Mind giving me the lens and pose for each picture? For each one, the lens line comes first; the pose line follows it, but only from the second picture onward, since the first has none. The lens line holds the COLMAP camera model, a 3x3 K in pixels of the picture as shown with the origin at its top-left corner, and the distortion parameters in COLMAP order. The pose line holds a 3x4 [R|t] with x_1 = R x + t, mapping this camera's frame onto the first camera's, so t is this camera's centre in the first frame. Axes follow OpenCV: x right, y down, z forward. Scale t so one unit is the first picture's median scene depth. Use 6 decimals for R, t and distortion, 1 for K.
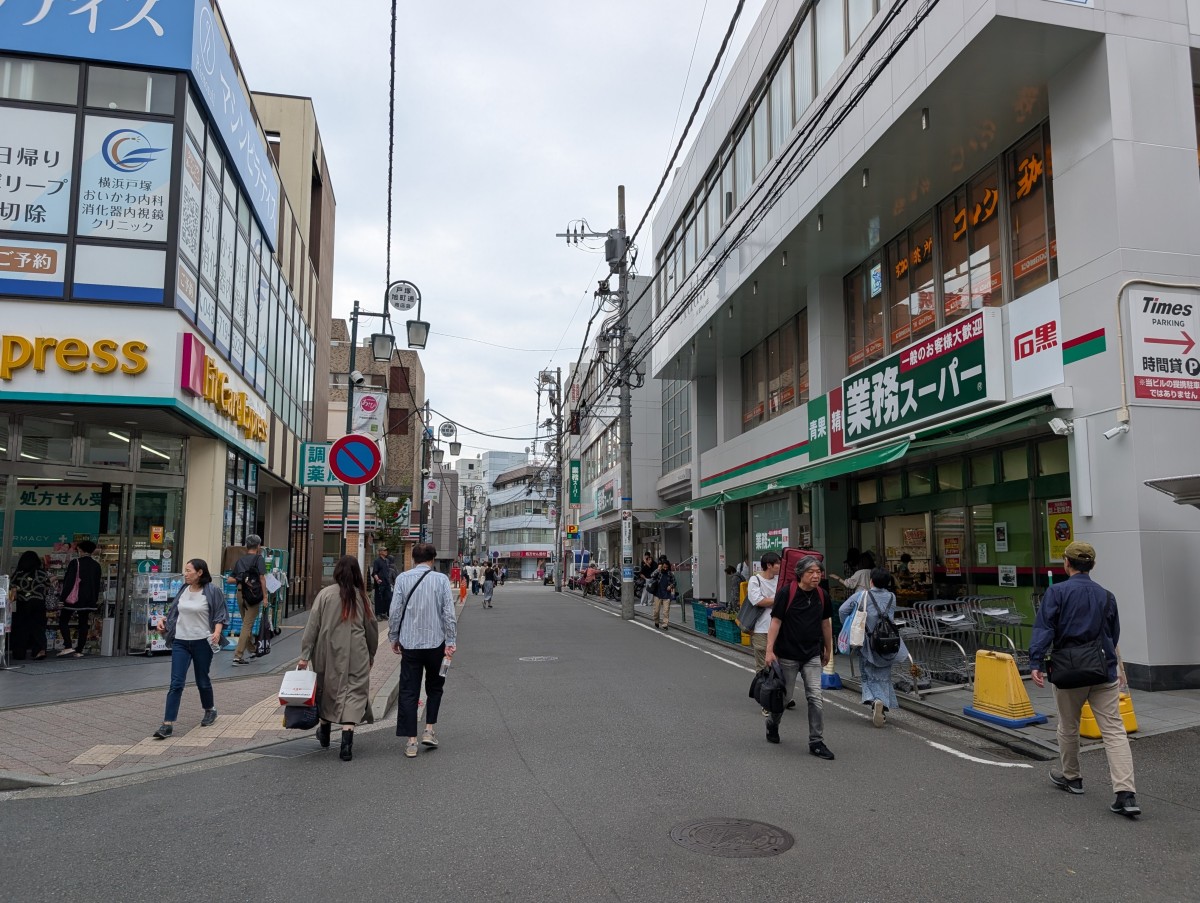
lens RADIAL K [[857.0, 0, 595.0], [0, 857.0, 453.8], [0, 0, 1]] dist [0.004272, -0.002783]
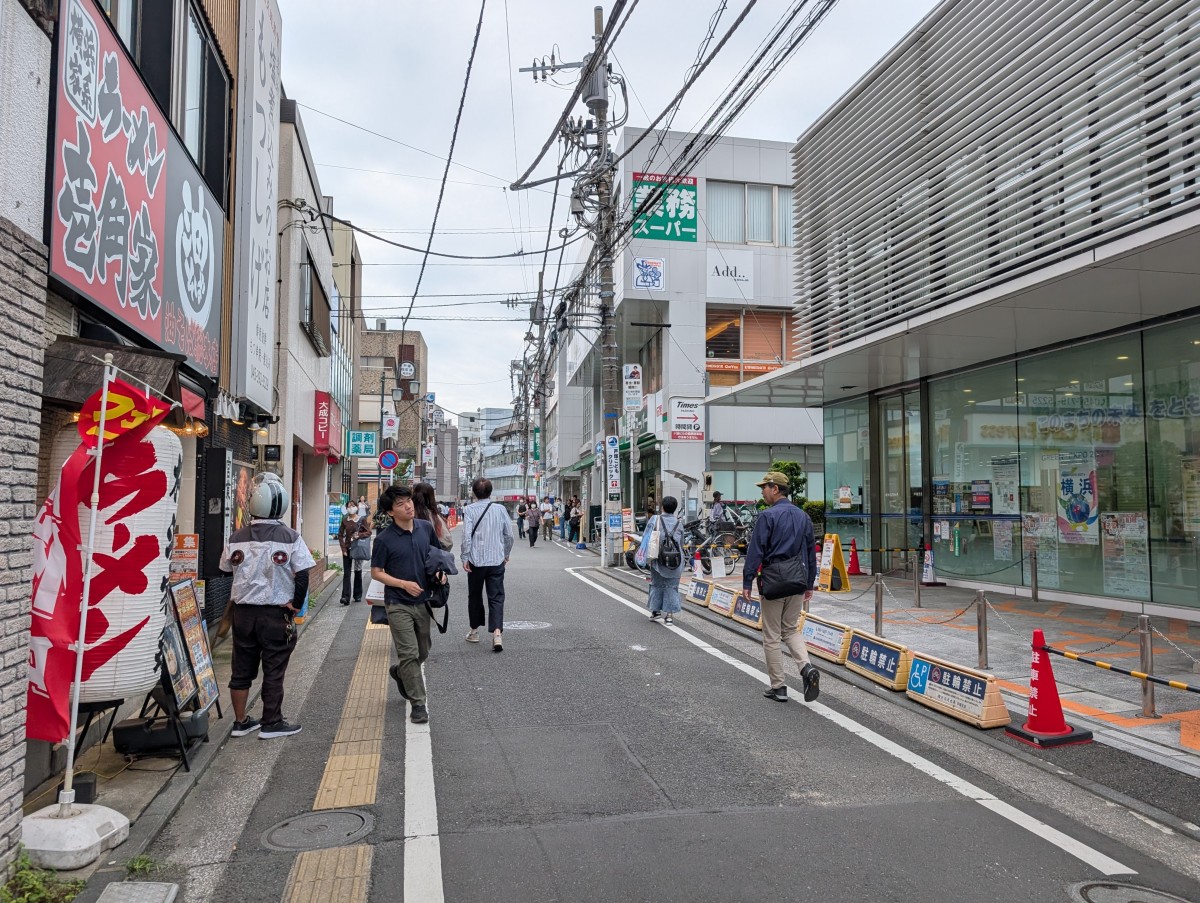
lens RADIAL K [[857.0, 0, 604.2], [0, 857.0, 450.3], [0, 0, 1]] dist [0.004272, -0.002783]
pose [[0.999997, -0.001677, 0.002029, 0.108741], [0.001553, 0.998203, 0.059897, -0.052477], [-0.002125, -0.059894, 0.998203, -0.475159]]
